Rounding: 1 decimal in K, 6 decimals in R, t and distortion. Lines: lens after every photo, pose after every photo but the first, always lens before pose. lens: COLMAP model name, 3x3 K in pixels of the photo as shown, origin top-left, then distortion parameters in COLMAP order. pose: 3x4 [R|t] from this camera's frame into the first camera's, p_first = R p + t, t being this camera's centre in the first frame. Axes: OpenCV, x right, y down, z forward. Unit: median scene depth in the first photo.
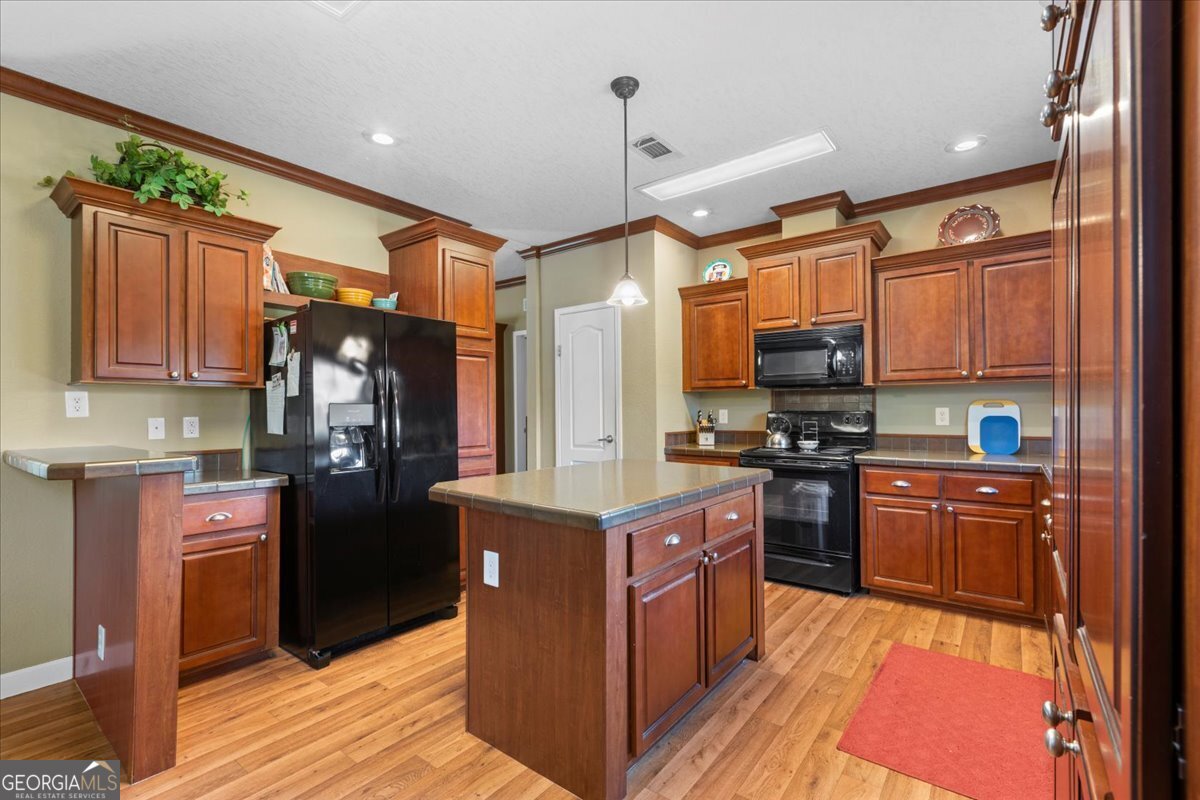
lens RADIAL K [[543.6, 0, 601.5], [0, 543.6, 403.9], [0, 0, 1]] dist [0.002919, -0.000112]
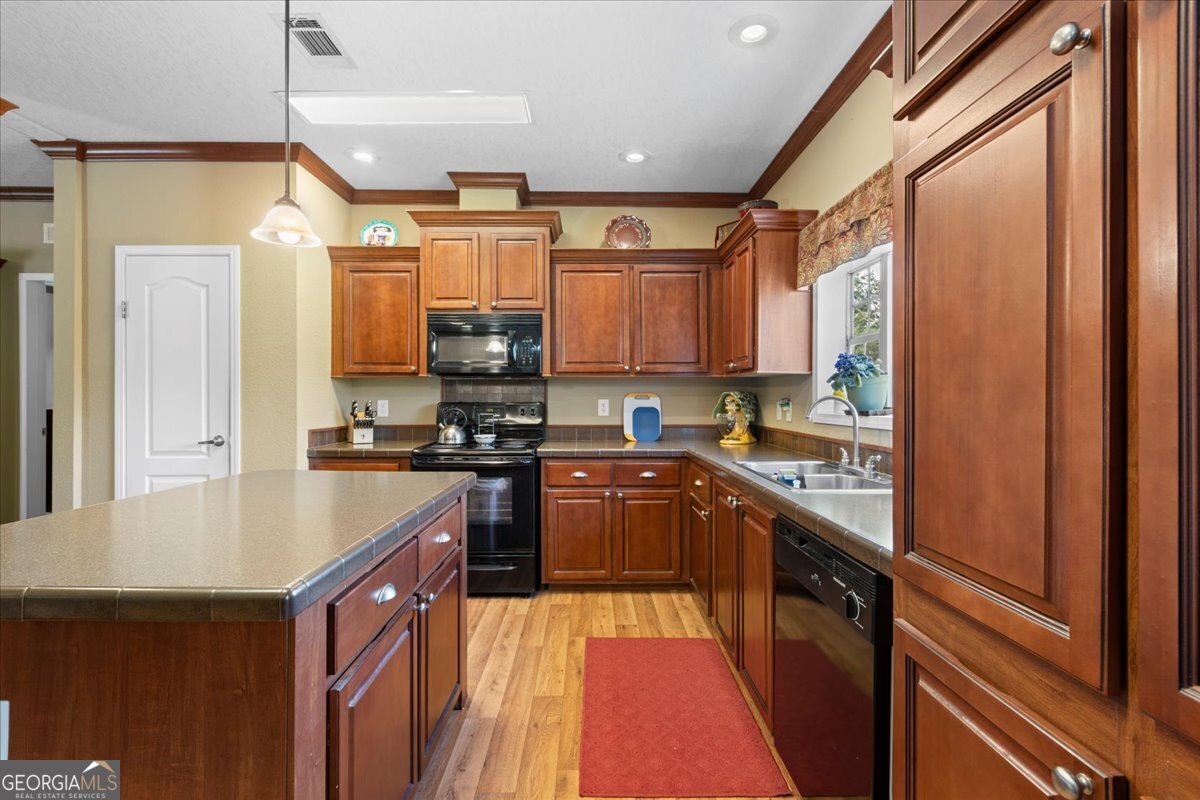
lens RADIAL K [[543.6, 0, 597.0], [0, 543.6, 395.3], [0, 0, 1]] dist [0.002919, -0.000112]
pose [[0.786577, 0.010279, 0.617407, -0.047153], [-0.010924, 0.999937, -0.002731, 0.001879], [-0.617396, -0.004596, 0.786639, 0.177352]]
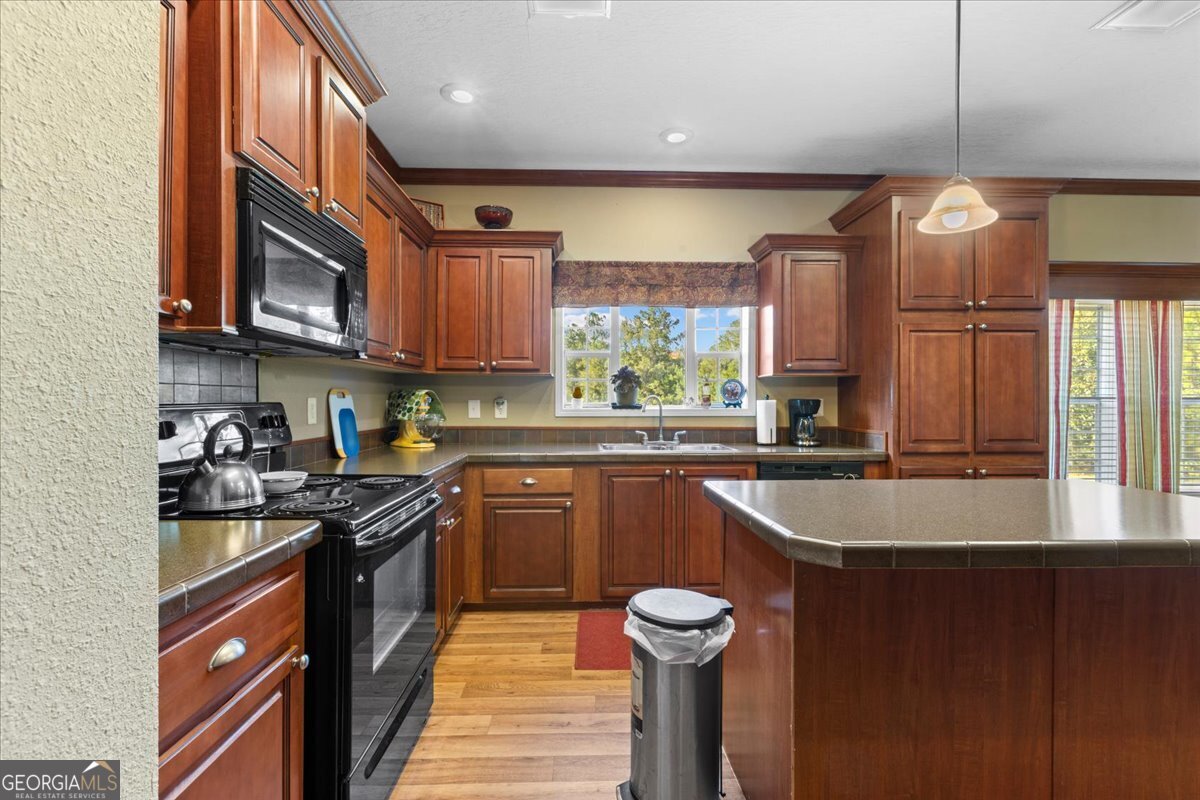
lens RADIAL K [[543.6, 0, 605.8], [0, 543.6, 403.6], [0, 0, 1]] dist [0.002919, -0.000112]
pose [[-0.639610, -0.000292, 0.768700, -0.126383], [-0.004246, 0.999986, -0.003153, 0.015777], [-0.768688, -0.005281, -0.639602, 1.228300]]
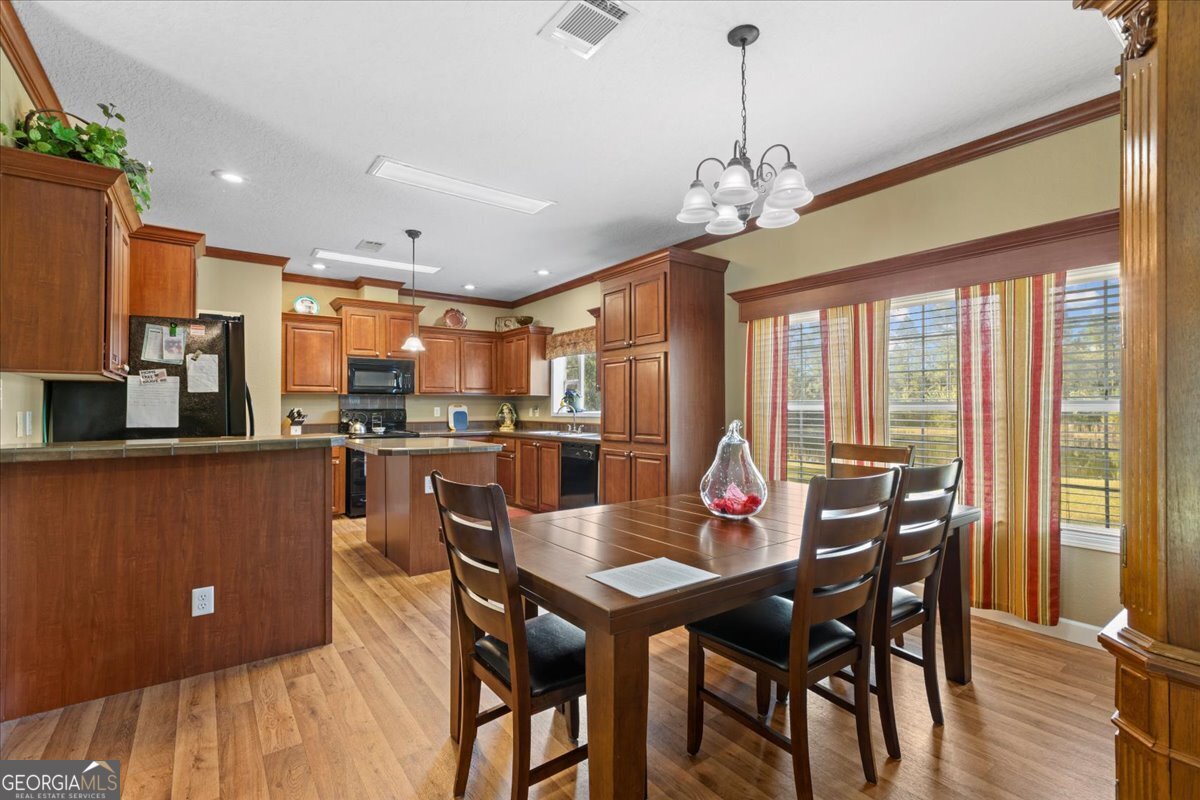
lens RADIAL K [[543.6, 0, 599.5], [0, 543.6, 394.9], [0, 0, 1]] dist [0.002919, -0.000112]
pose [[0.277604, 0.028155, 0.960283, -1.130445], [-0.006887, 0.999603, -0.027317, 0.012493], [-0.960671, 0.000970, 0.277688, -0.089893]]
